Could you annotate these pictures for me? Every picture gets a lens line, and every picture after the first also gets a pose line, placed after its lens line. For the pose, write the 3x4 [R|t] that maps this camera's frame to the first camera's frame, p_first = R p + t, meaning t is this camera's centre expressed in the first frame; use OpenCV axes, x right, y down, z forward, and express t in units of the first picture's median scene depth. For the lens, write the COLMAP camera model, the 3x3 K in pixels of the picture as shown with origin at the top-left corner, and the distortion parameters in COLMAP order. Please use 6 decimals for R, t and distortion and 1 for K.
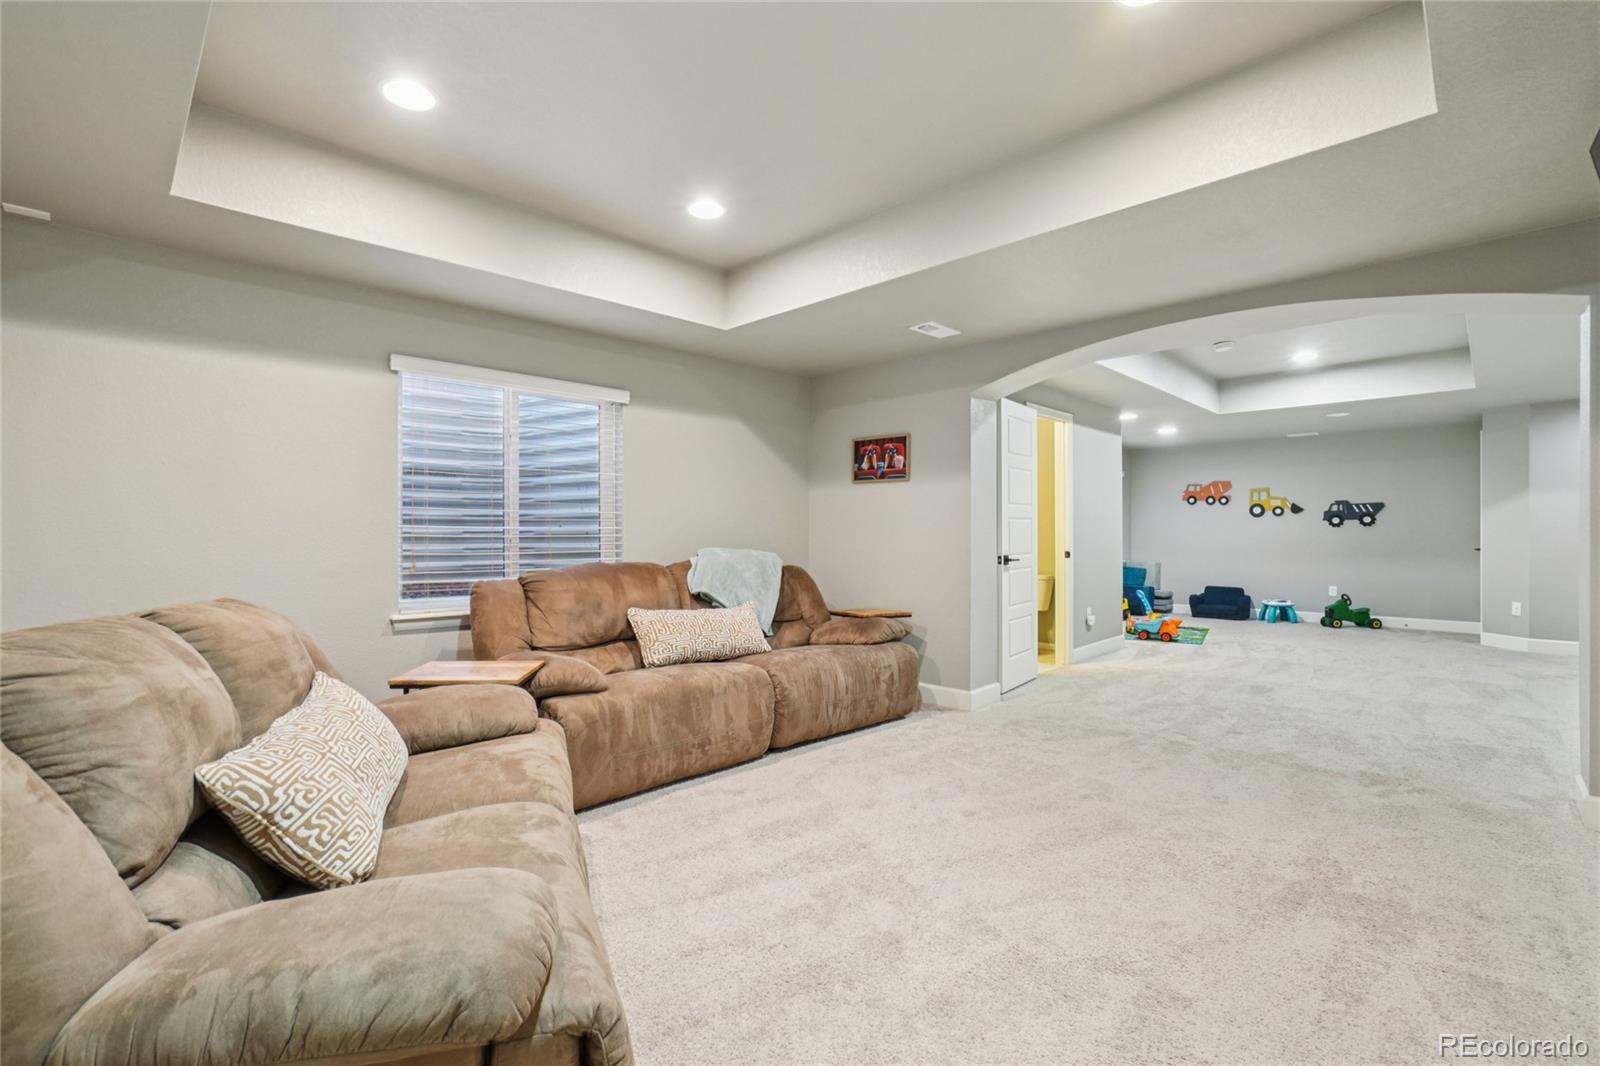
lens RADIAL K [[712.2, 0, 790.4], [0, 712.2, 531.1], [0, 0, 1]] dist [-0.058494, 0.026310]
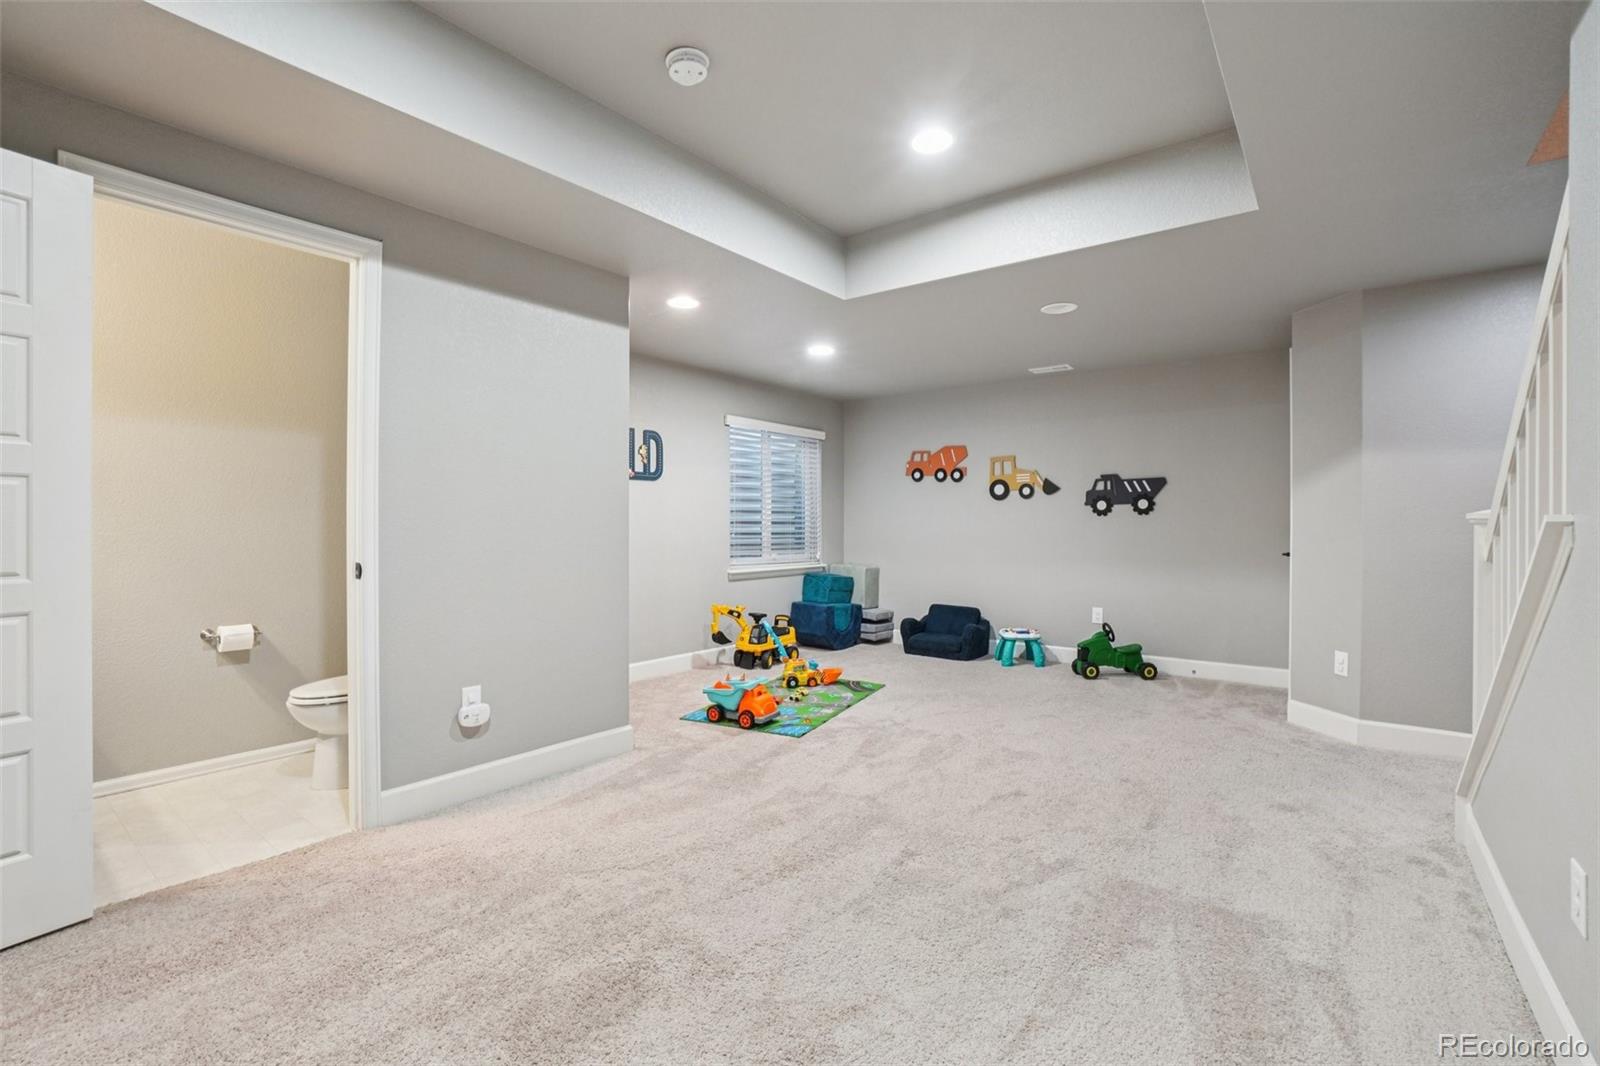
lens RADIAL K [[729.7, 0, 783.3], [0, 729.7, 530.8], [0, 0, 1]] dist [-0.048813, 0.015271]
pose [[0.991597, 0.003129, 0.129331, 0.404699], [-0.004659, 0.999923, 0.011529, 0.001701], [-0.129285, -0.012035, 0.991534, 0.372659]]
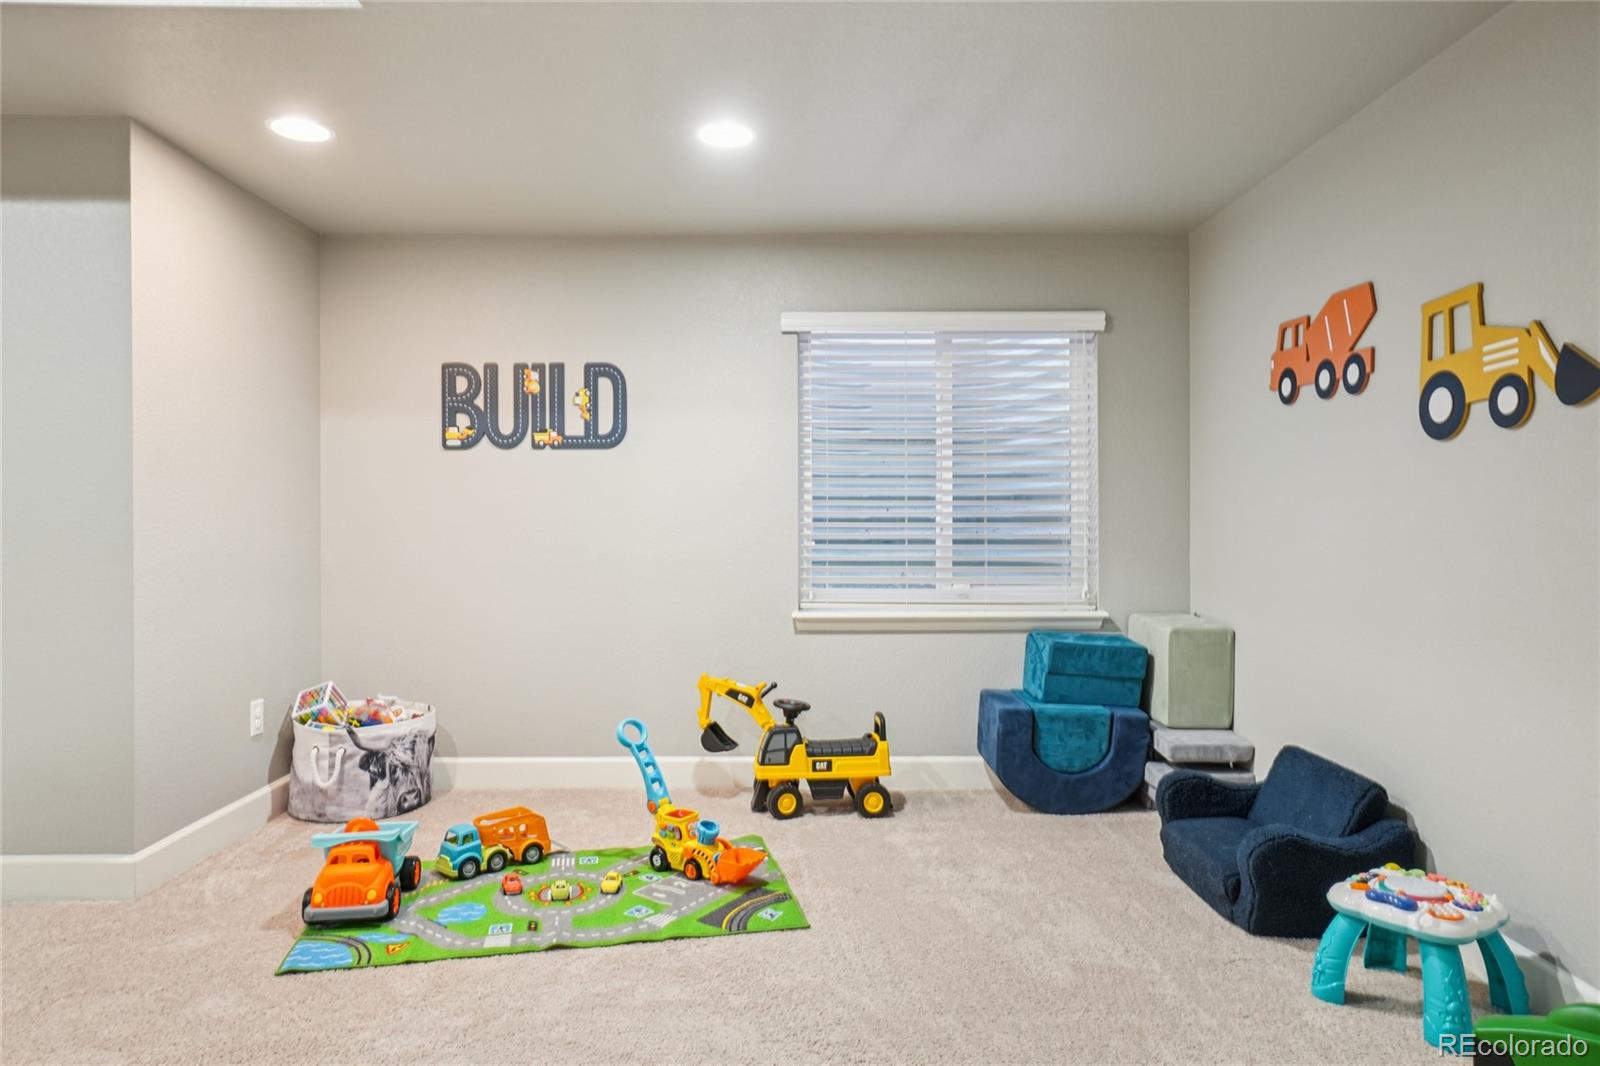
lens RADIAL K [[995.6, 0, 759.7], [0, 995.6, 530.9], [0, 0, 1]] dist [-0.003143, 0.000403]
pose [[0.720787, 0.004866, -0.693139, 0.771861], [0.004146, 0.999927, 0.011331, 0.002023], [0.693144, -0.011040, 0.720715, 0.701789]]
